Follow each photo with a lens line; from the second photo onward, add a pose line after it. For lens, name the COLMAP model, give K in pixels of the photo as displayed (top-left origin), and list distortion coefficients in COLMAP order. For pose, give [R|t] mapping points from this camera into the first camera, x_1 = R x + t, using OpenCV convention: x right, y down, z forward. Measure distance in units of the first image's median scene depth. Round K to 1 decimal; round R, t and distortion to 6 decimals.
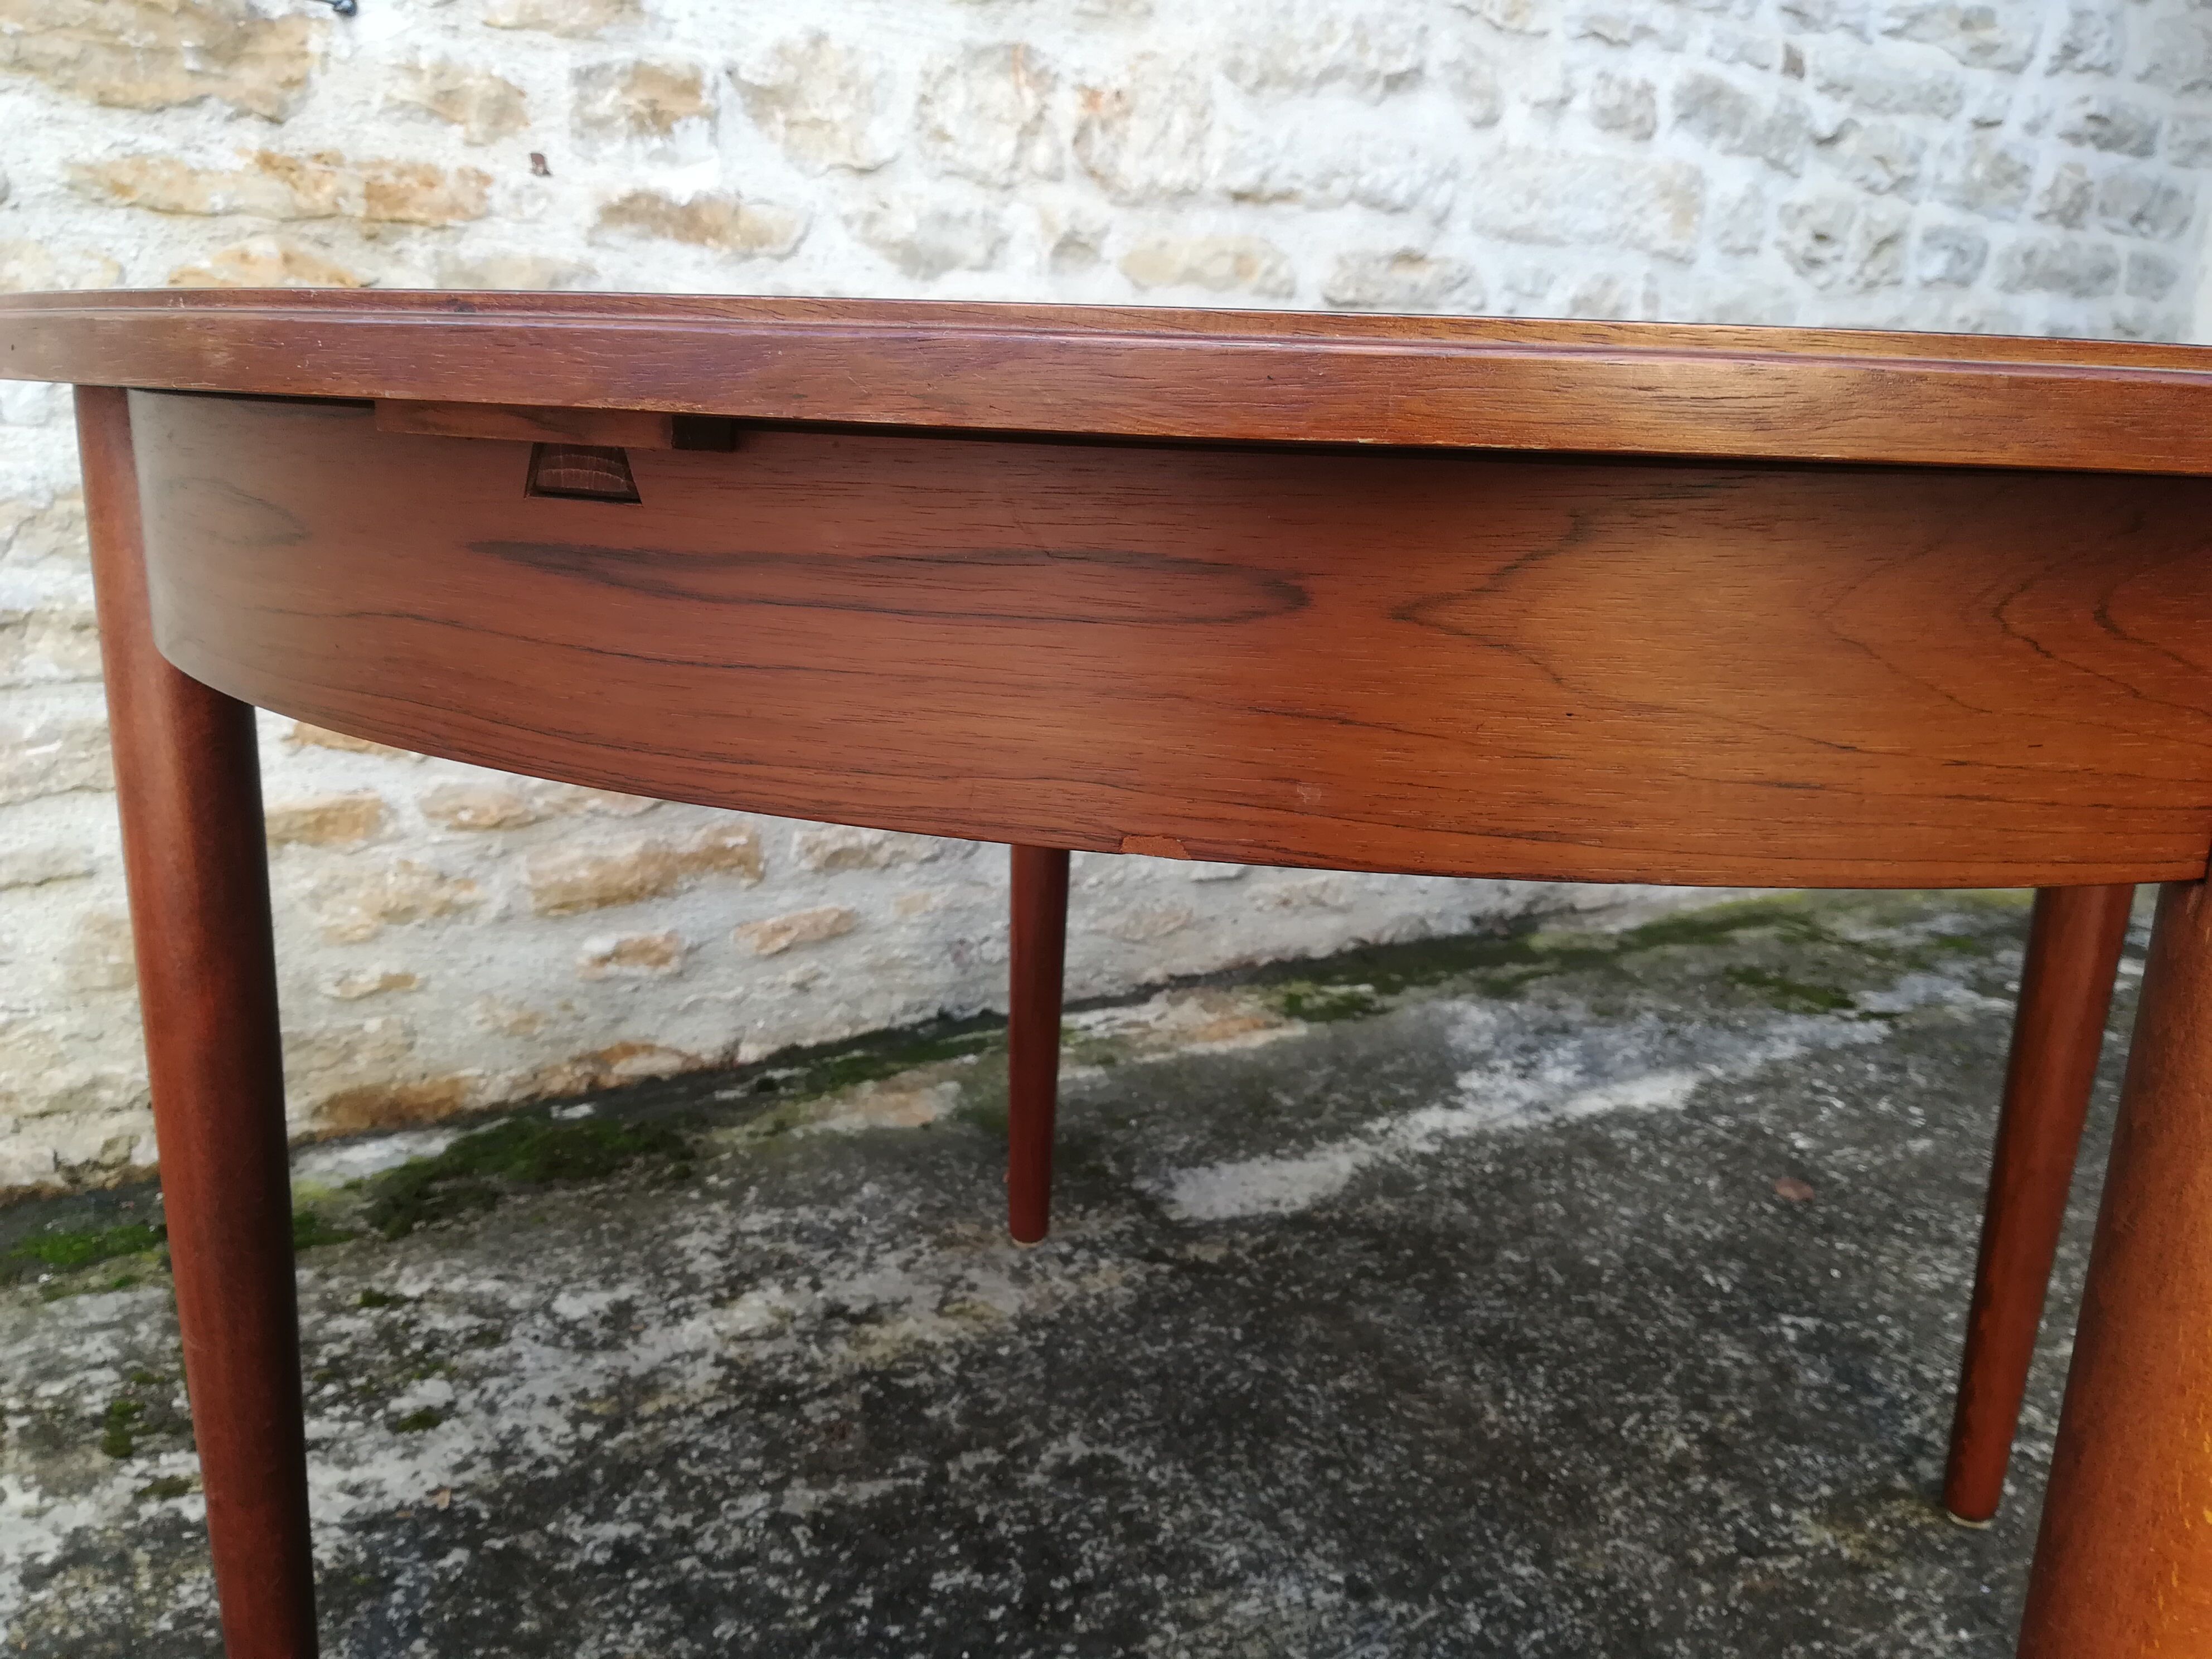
lens RADIAL K [[1681.9, 0, 1106.0], [0, 1681.9, 829.5], [0, 0, 1]] dist [0.008586, -0.043830]
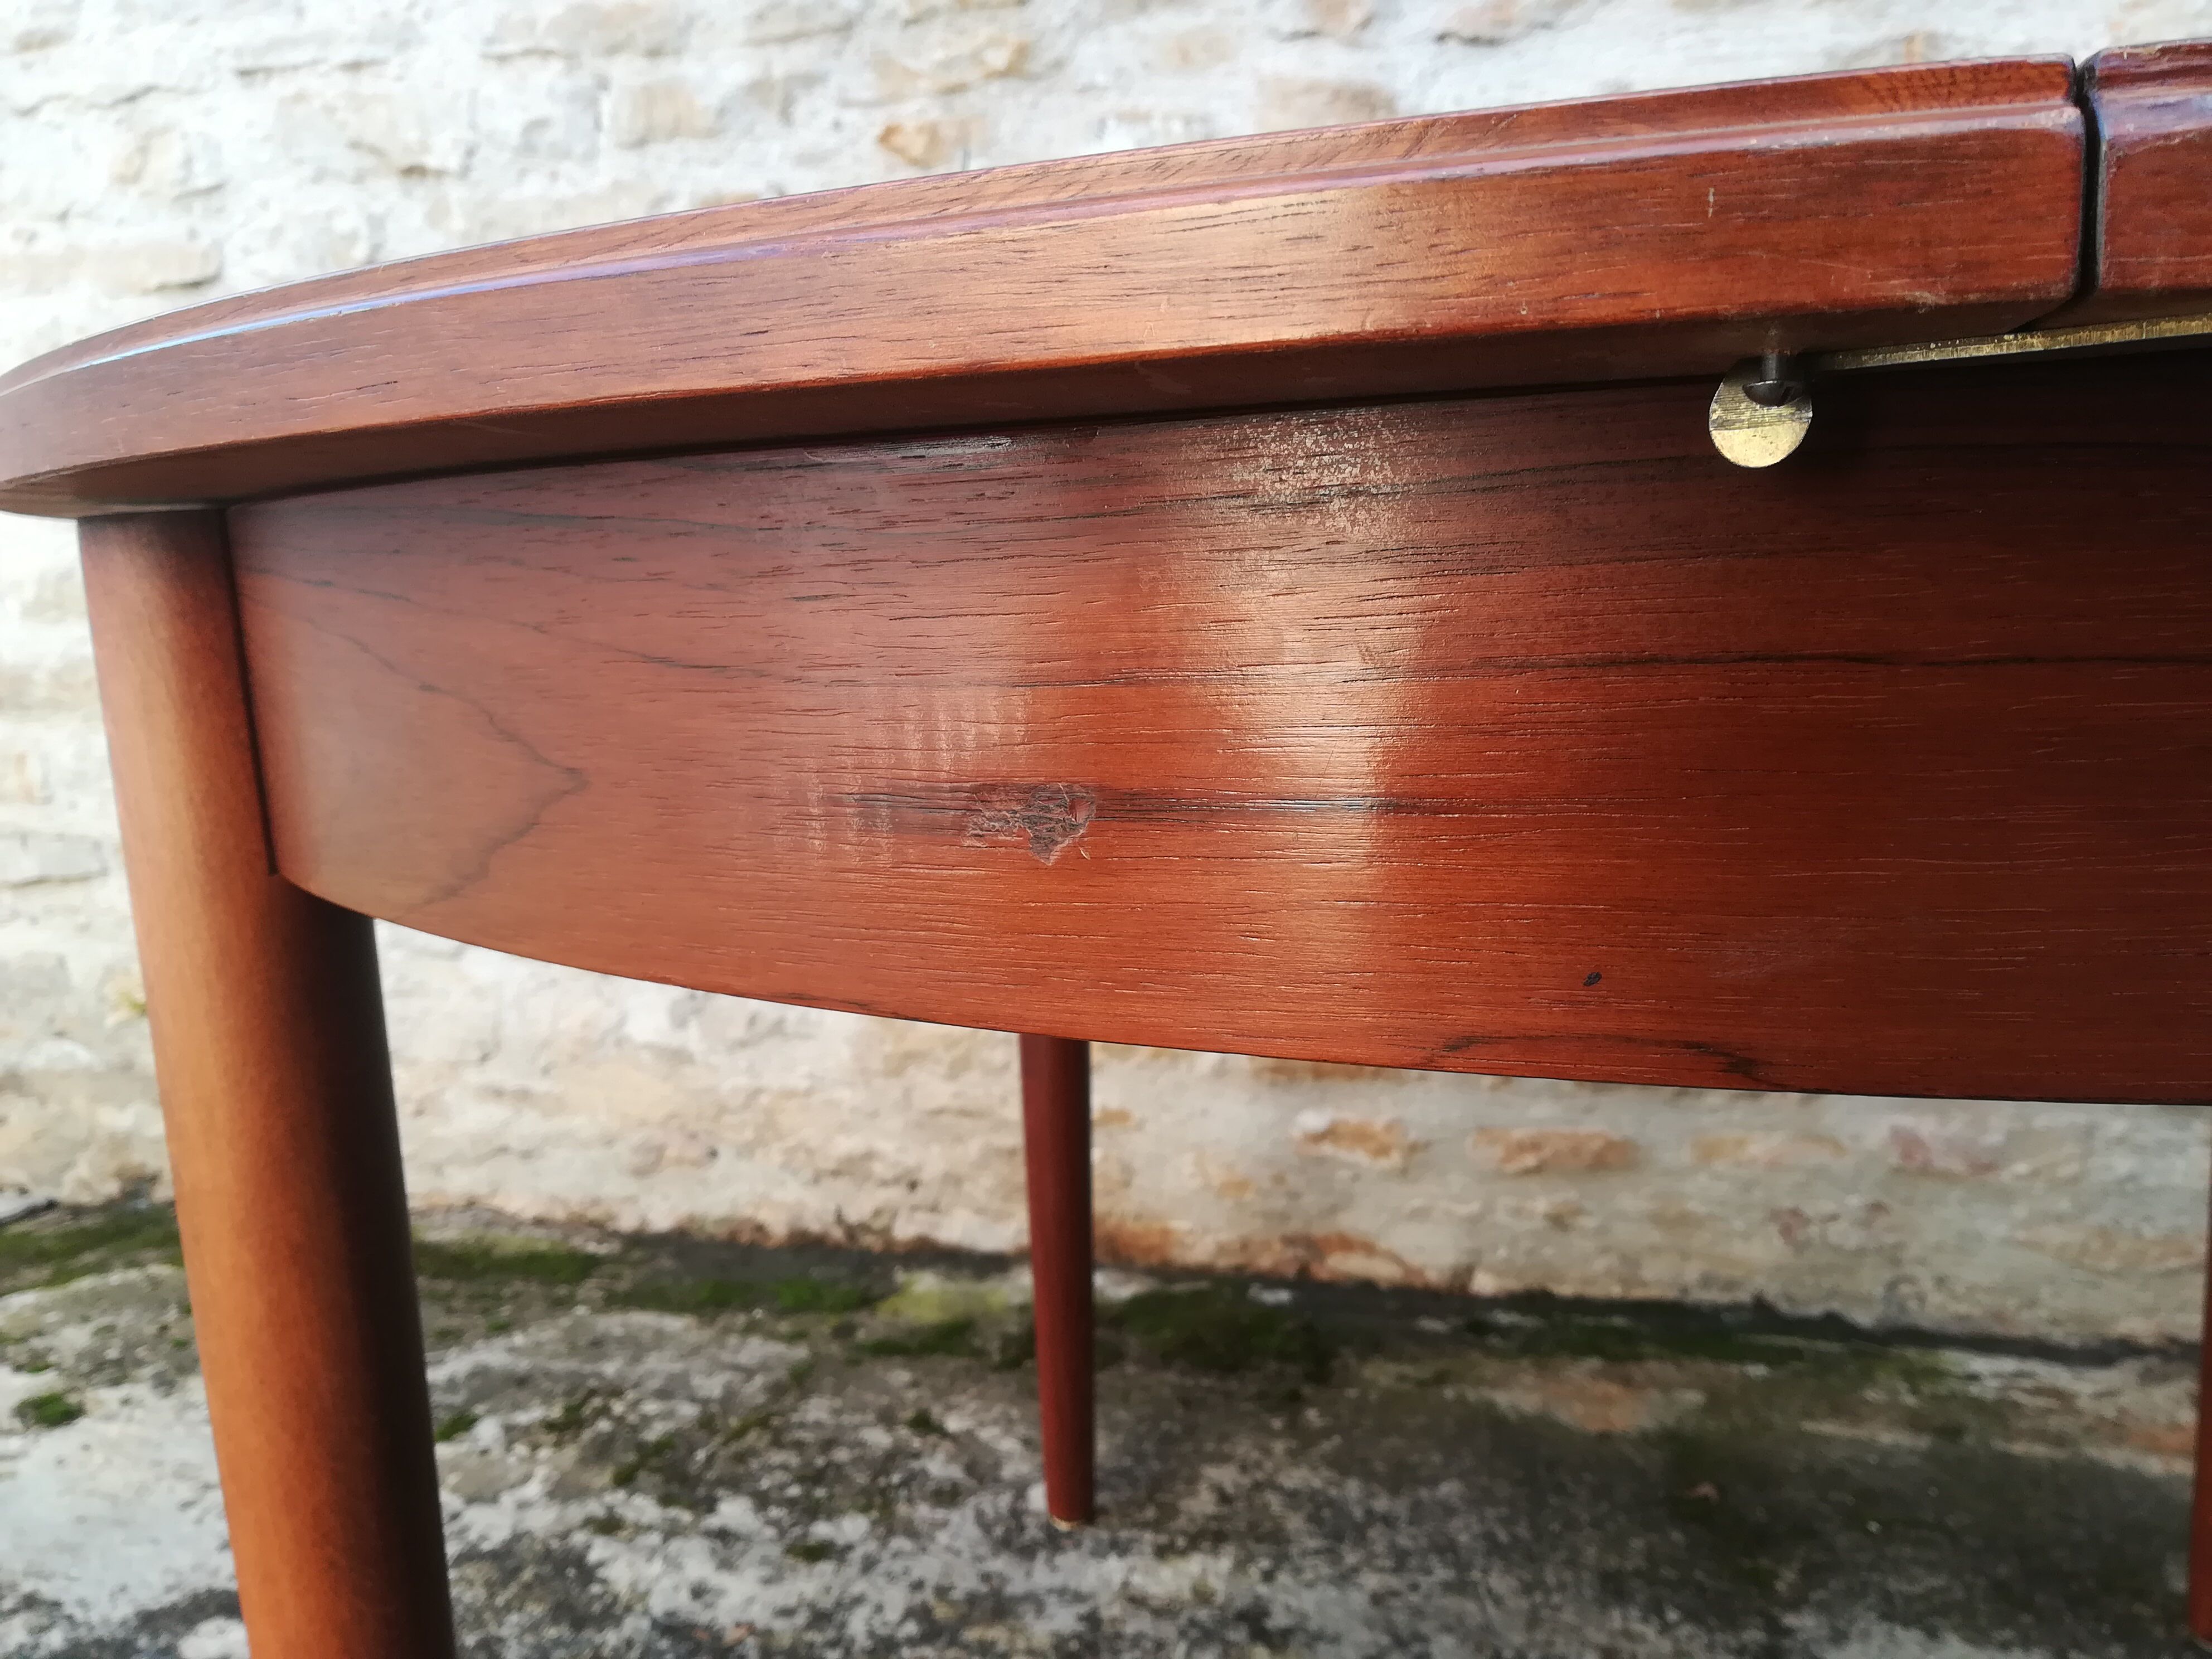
lens RADIAL K [[1700.5, 0, 1106.0], [0, 1700.5, 829.5], [0, 0, 1]] dist [0.080883, -0.143502]
pose [[0.668150, 0.060093, -0.741596, 0.304810], [-0.128241, 0.991117, -0.035229, -0.041416], [0.732891, 0.118642, 0.669921, 0.272304]]
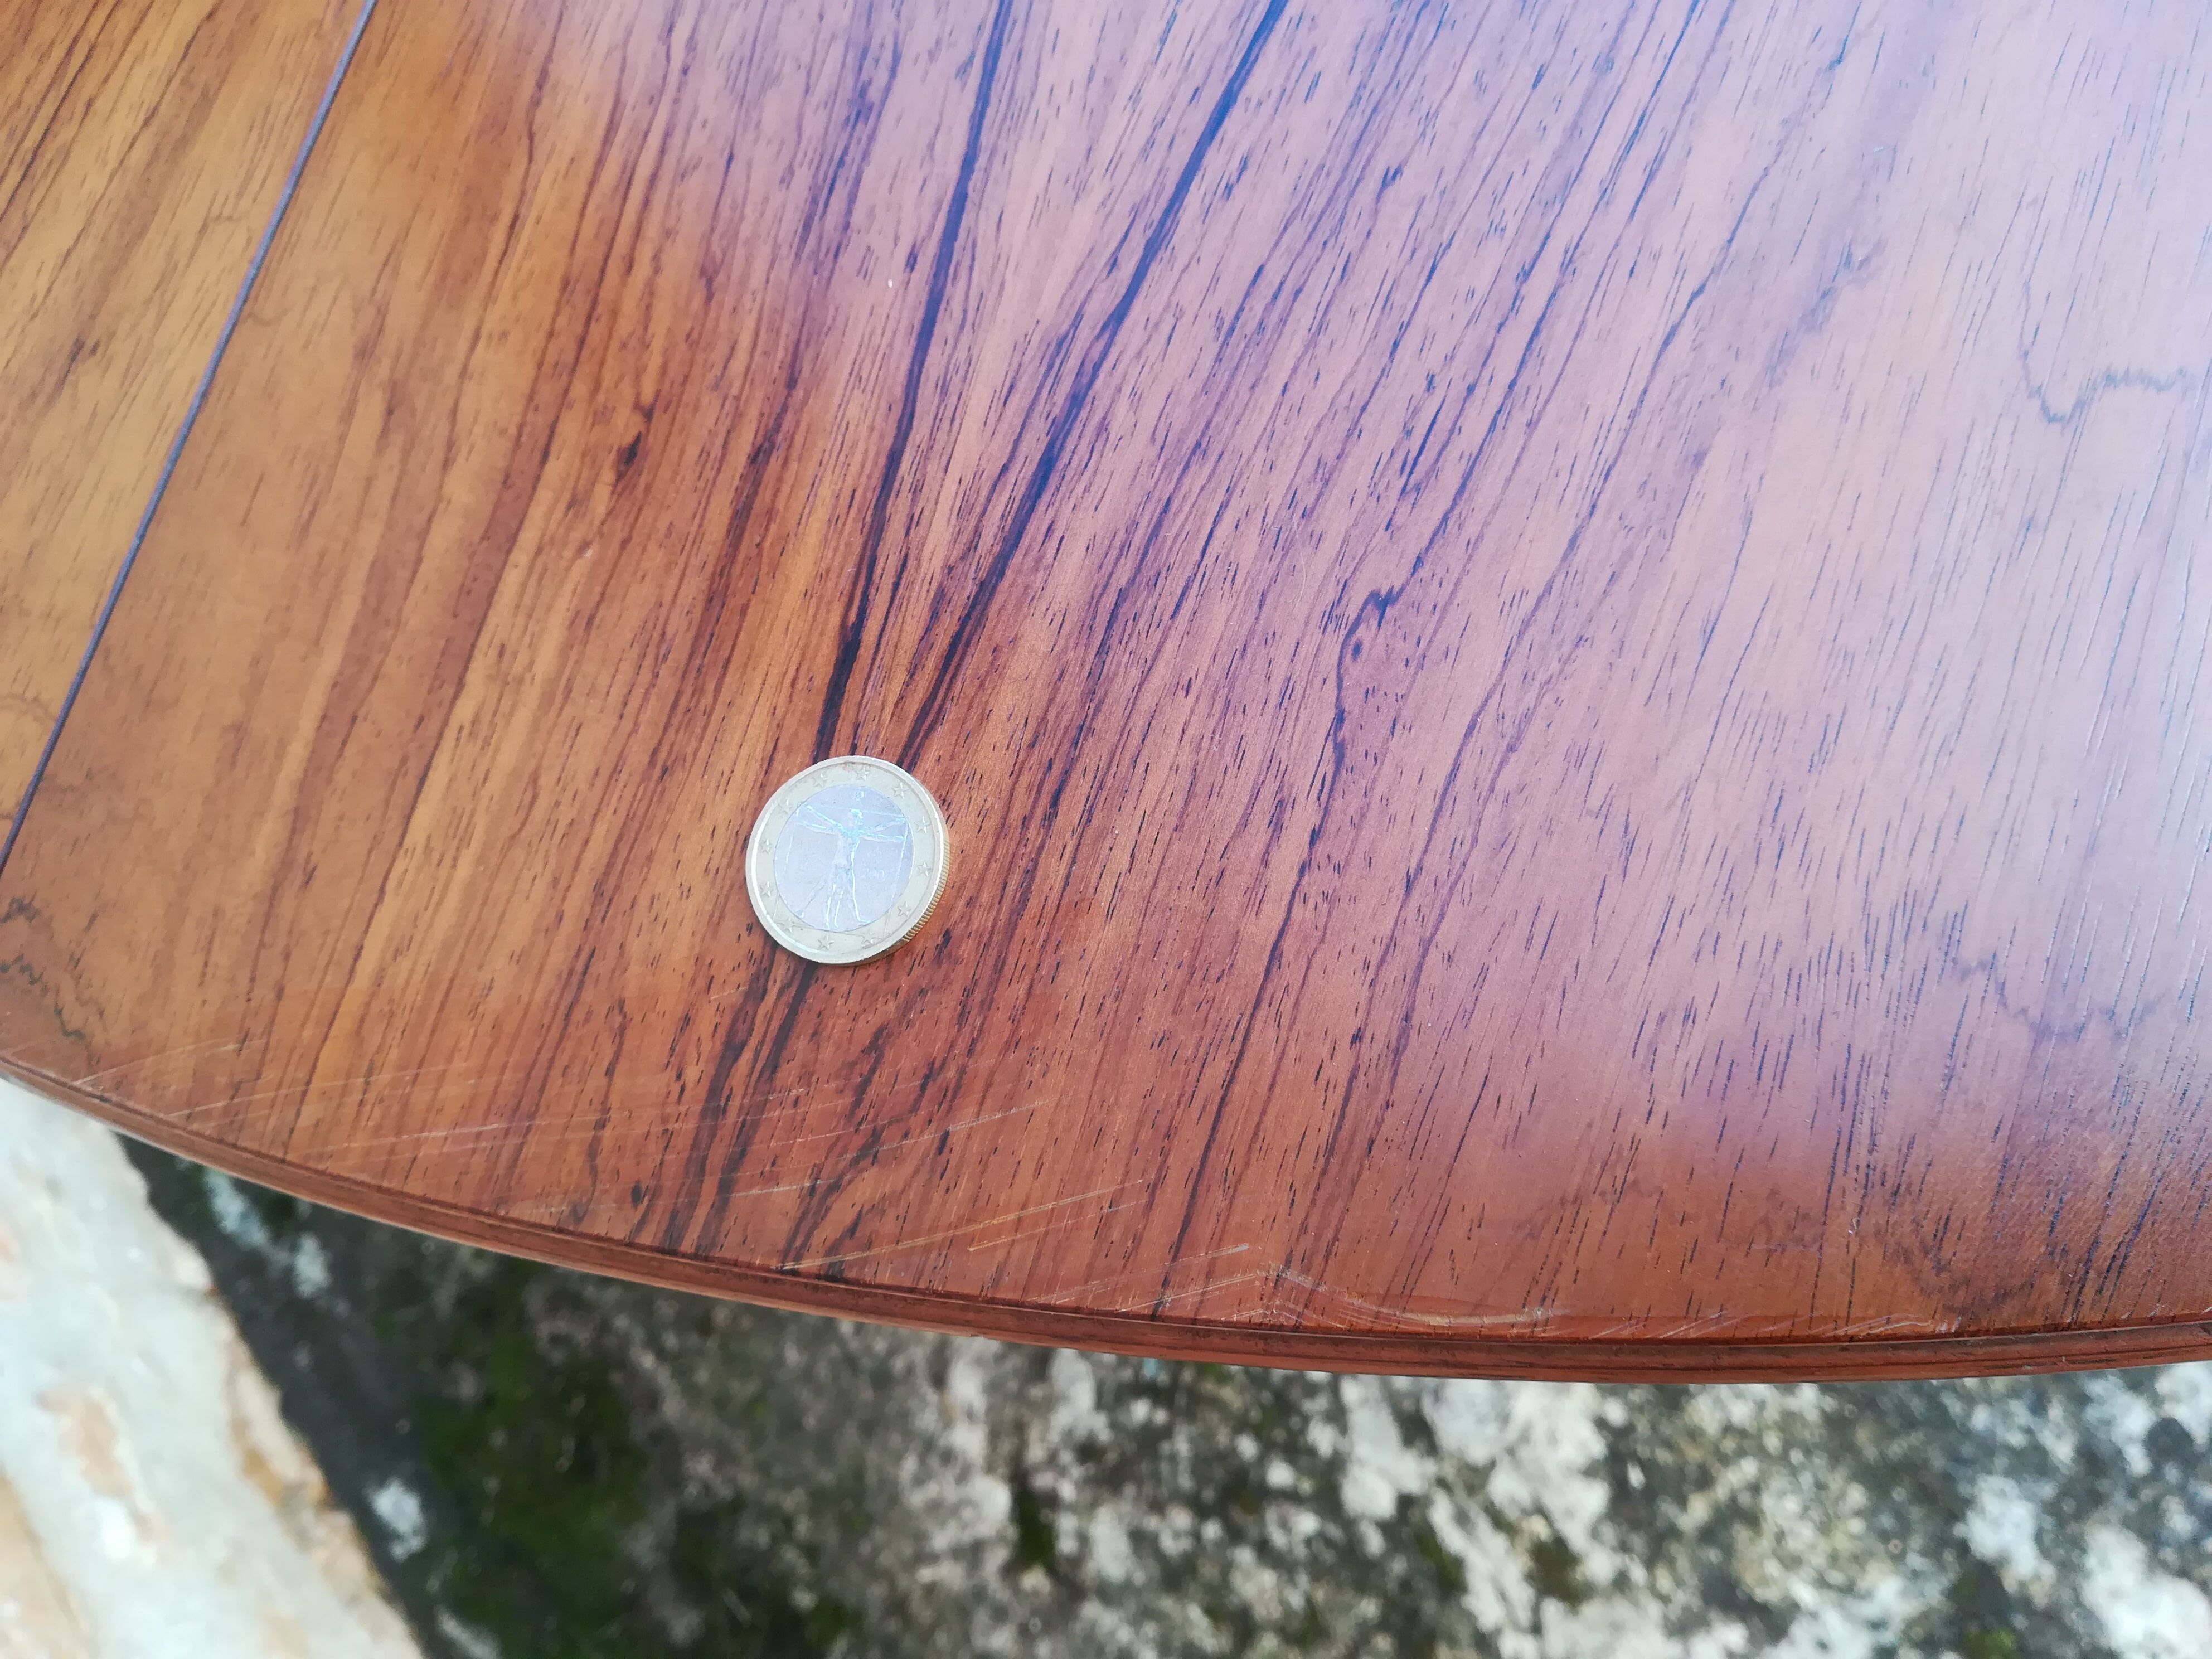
lens RADIAL K [[1681.9, 0, 1106.0], [0, 1681.9, 829.5], [0, 0, 1]] dist [0.008586, -0.043830]
pose [[-0.137505, -0.972070, 0.190191, -0.233191], [0.478199, 0.103005, 0.872190, -0.229685], [-0.867420, 0.210880, 0.450679, 0.496815]]
